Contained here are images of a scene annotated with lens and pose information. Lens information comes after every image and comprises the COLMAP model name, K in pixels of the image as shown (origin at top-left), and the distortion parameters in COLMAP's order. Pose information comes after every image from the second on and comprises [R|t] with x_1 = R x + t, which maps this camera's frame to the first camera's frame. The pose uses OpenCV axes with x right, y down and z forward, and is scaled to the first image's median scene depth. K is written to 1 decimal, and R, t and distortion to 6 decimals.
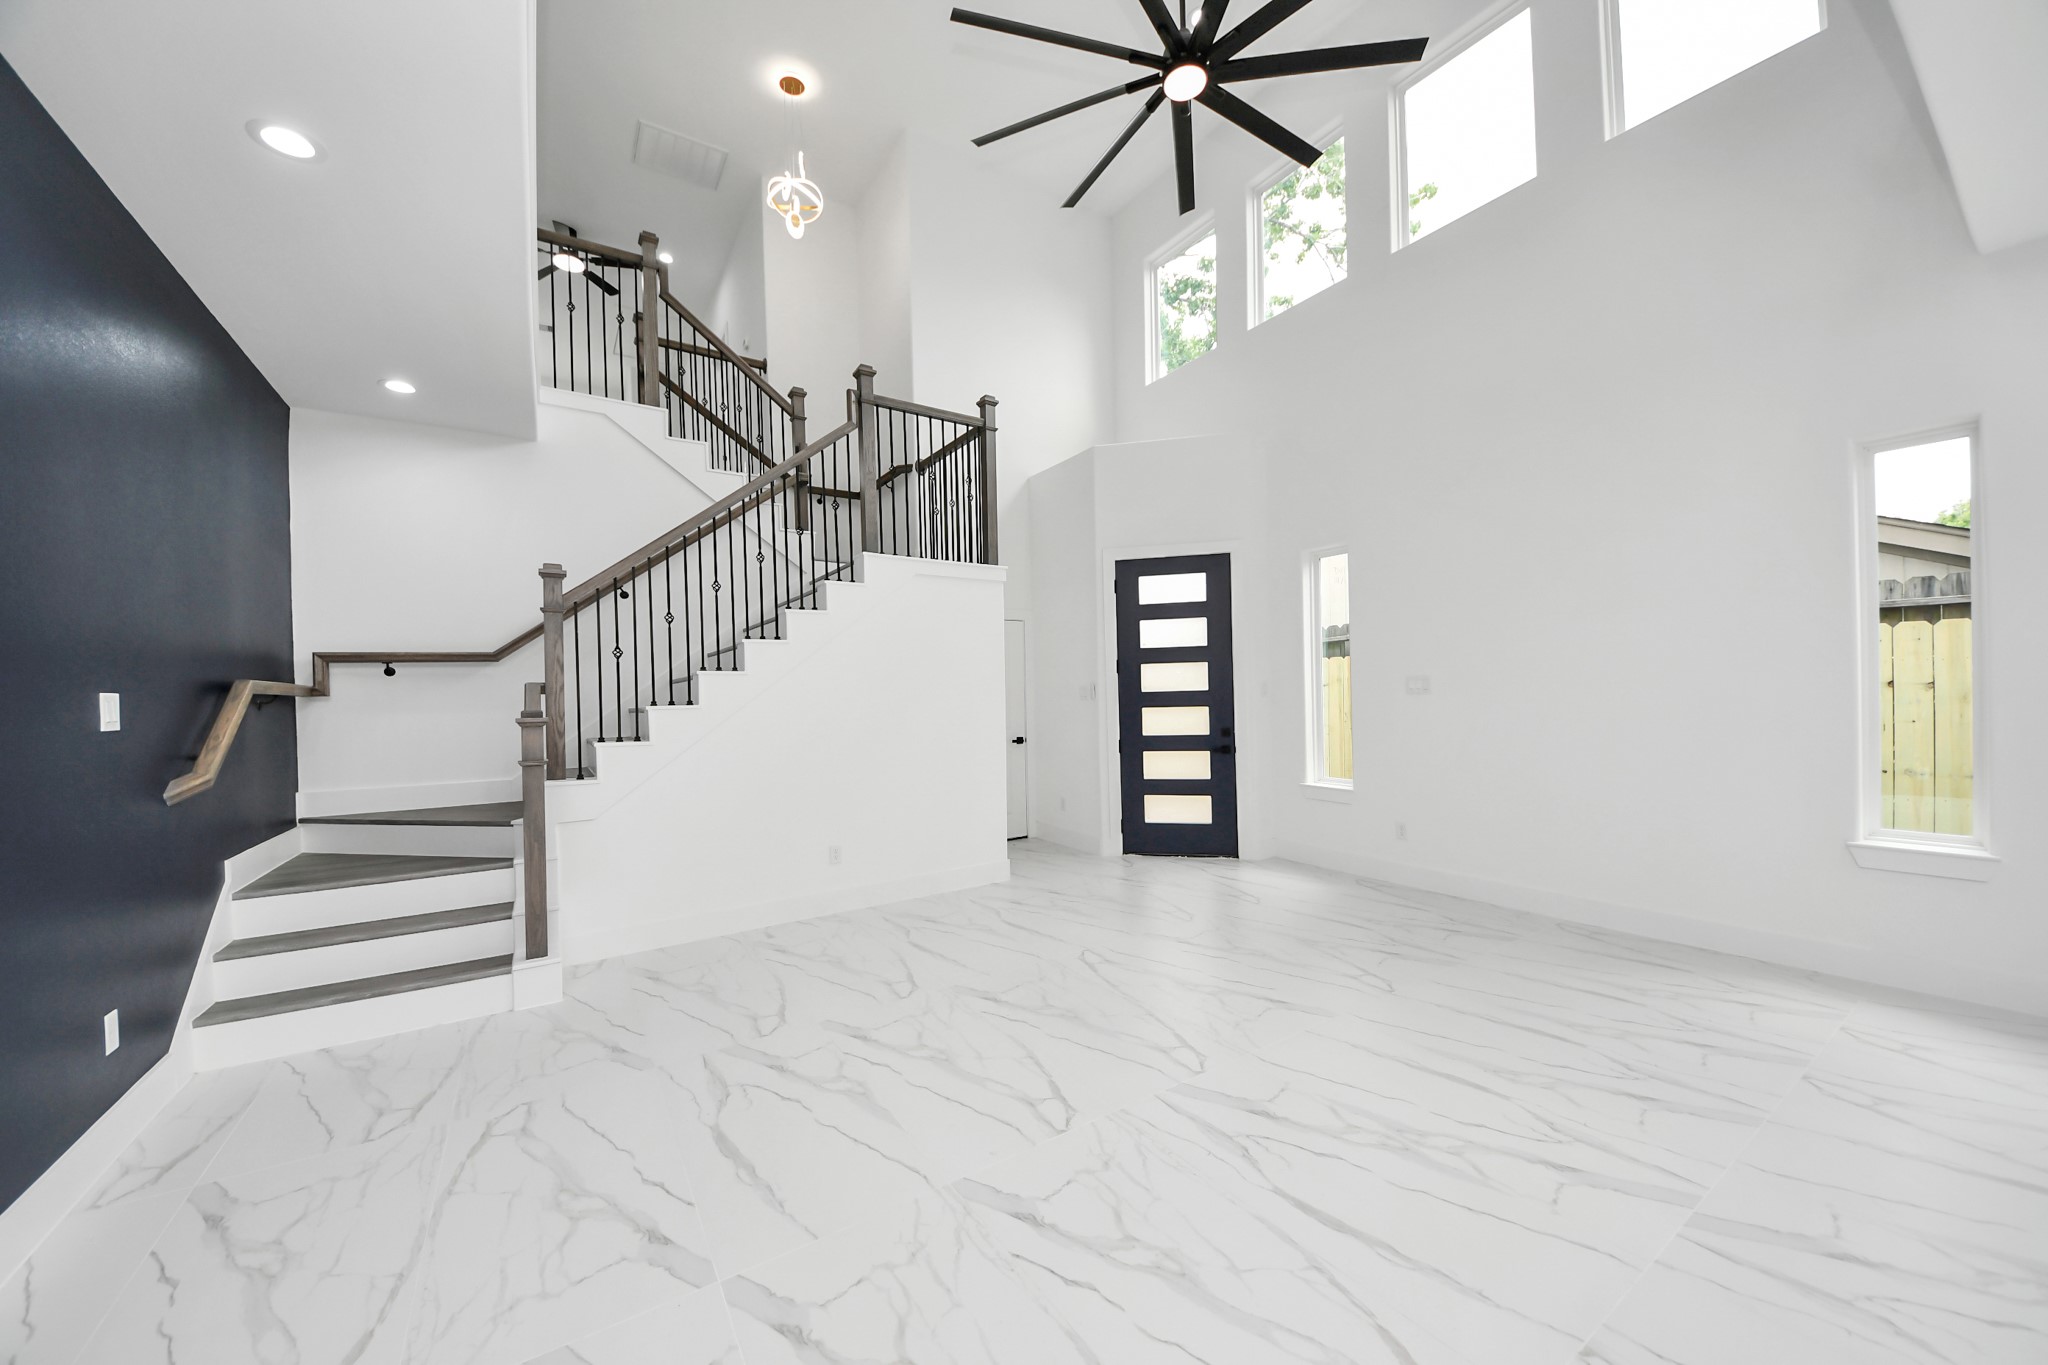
lens RADIAL K [[739.7, 0, 1047.6], [0, 739.7, 700.3], [0, 0, 1]] dist [0.004246, -0.009016]
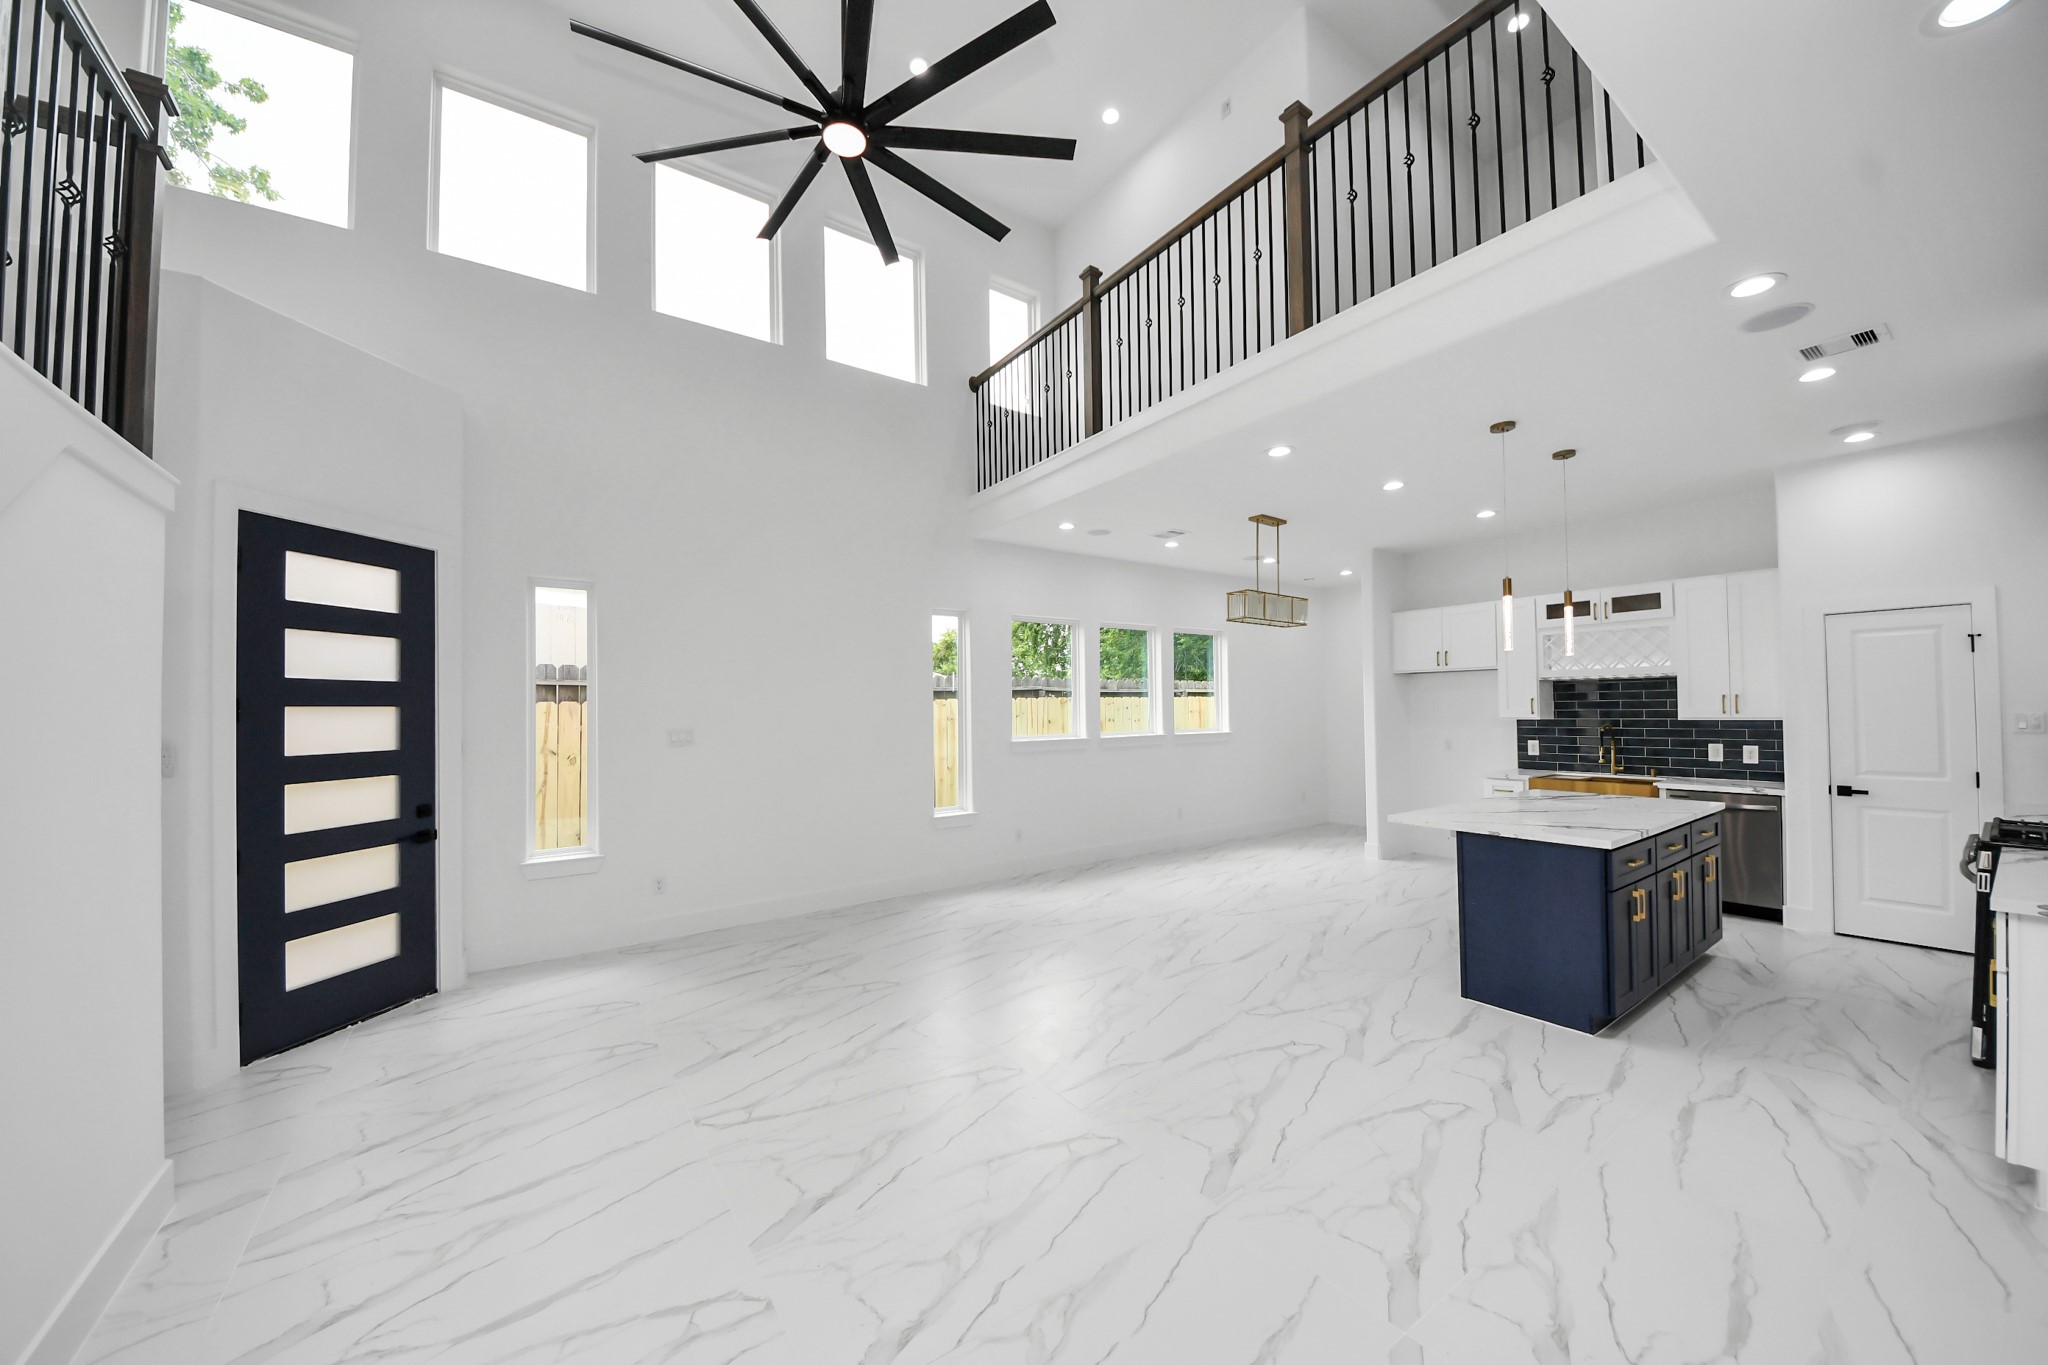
lens RADIAL K [[739.7, 0, 1017.1], [0, 739.7, 693.4], [0, 0, 1]] dist [0.004246, -0.009016]
pose [[-0.026223, 0.040149, 0.998850, -0.454011], [0.028801, 0.998809, -0.039391, -0.021783], [-0.999241, 0.027735, -0.027348, 0.472554]]
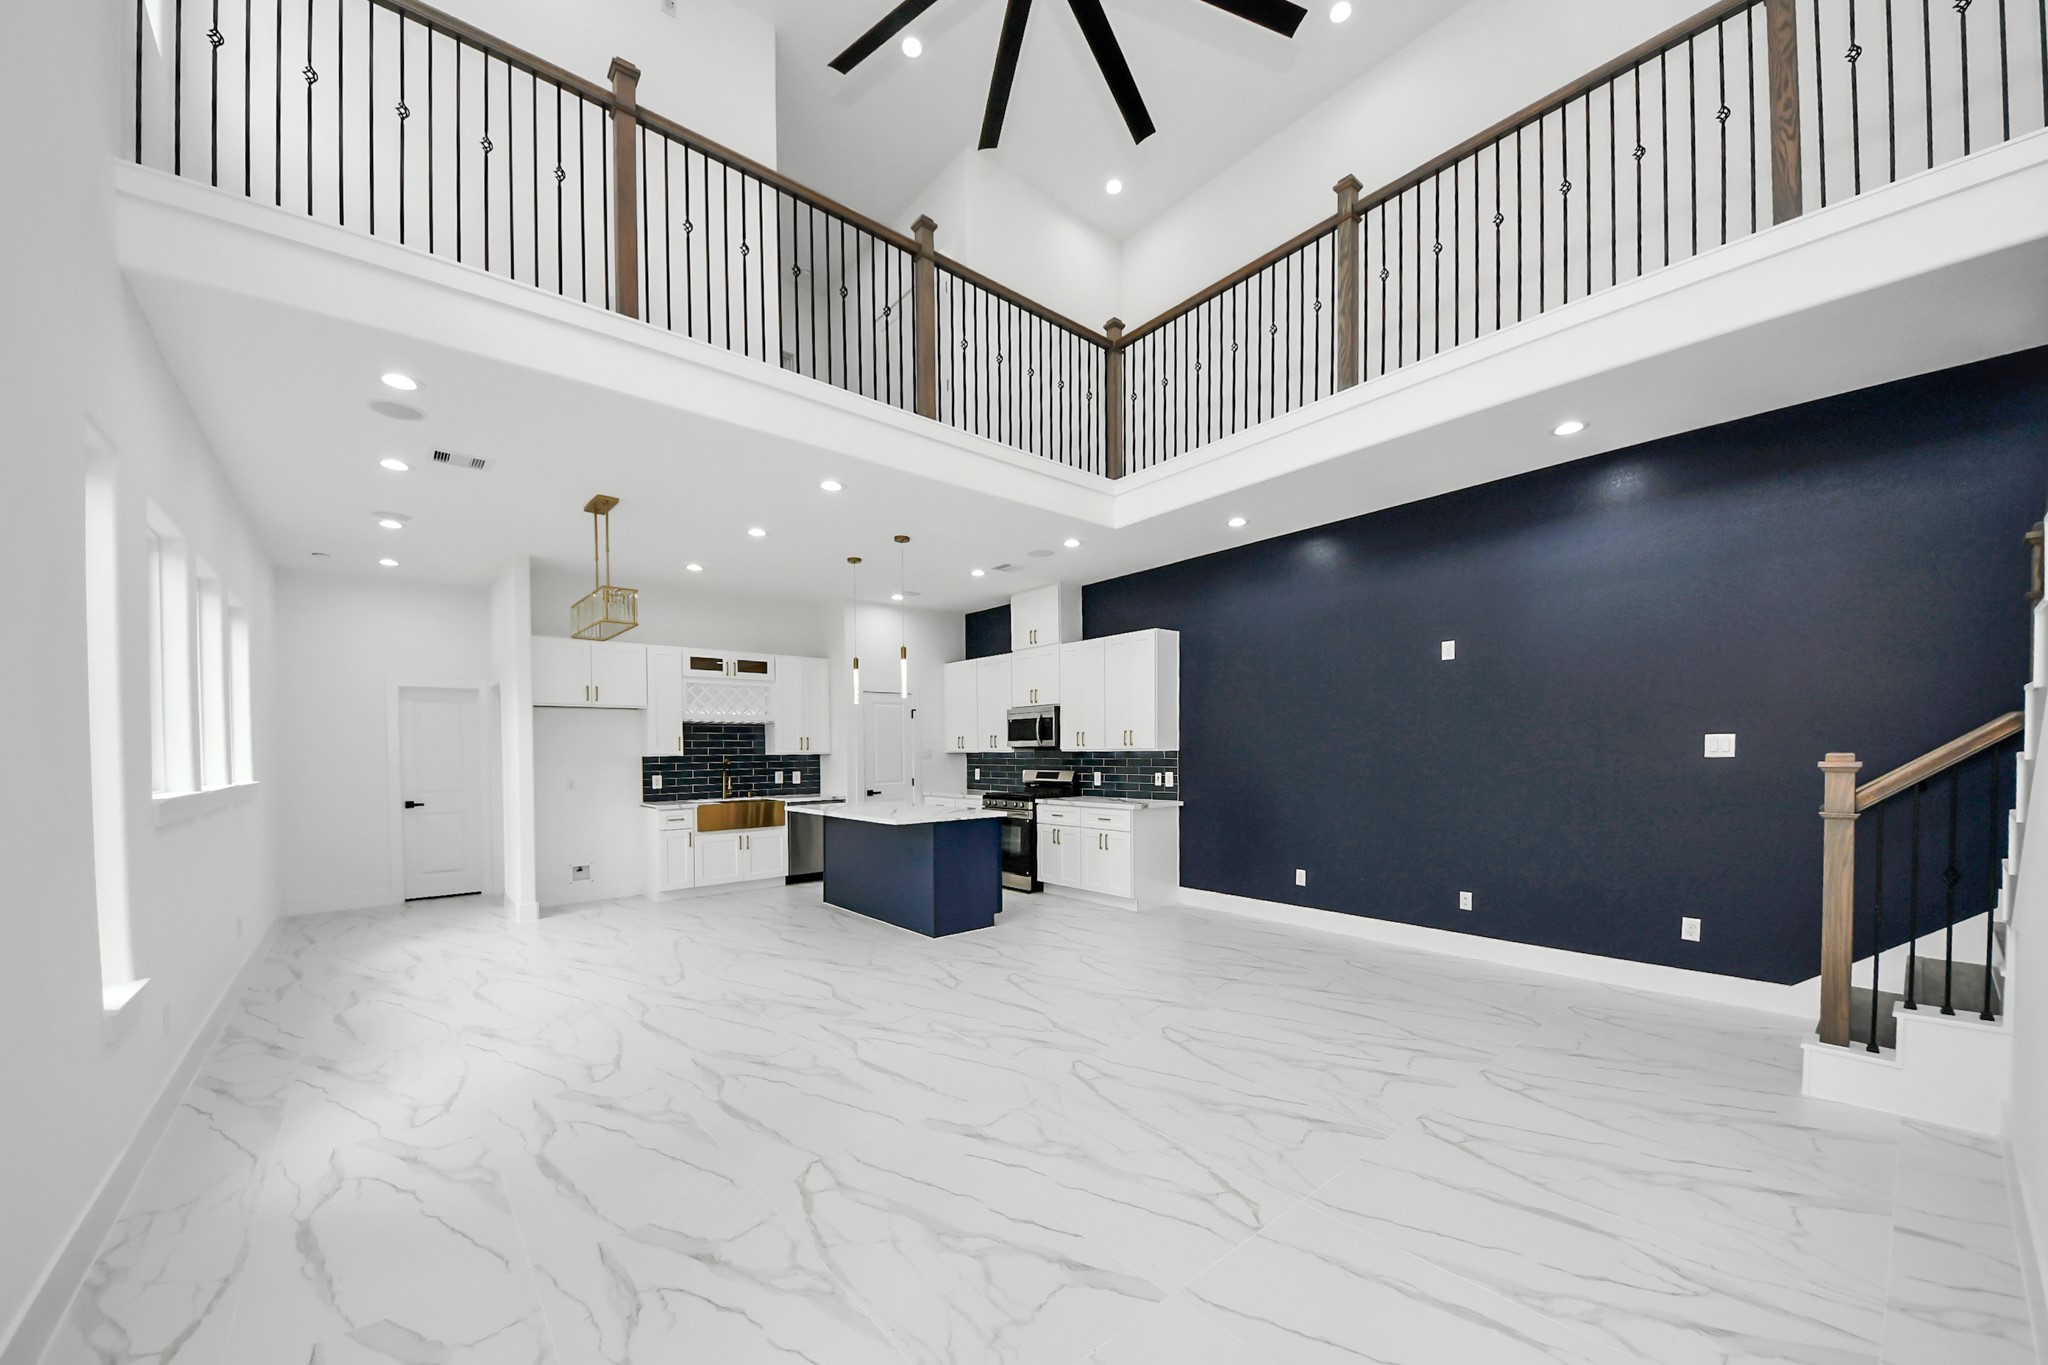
lens RADIAL K [[739.7, 0, 1066.3], [0, 739.7, 762.5], [0, 0, 1]] dist [0.004246, -0.009016]
pose [[-0.986912, 0.031214, -0.158209, 0.169385], [0.026430, 0.999130, 0.032251, -0.015721], [0.159078, 0.027647, -0.986879, 1.002489]]
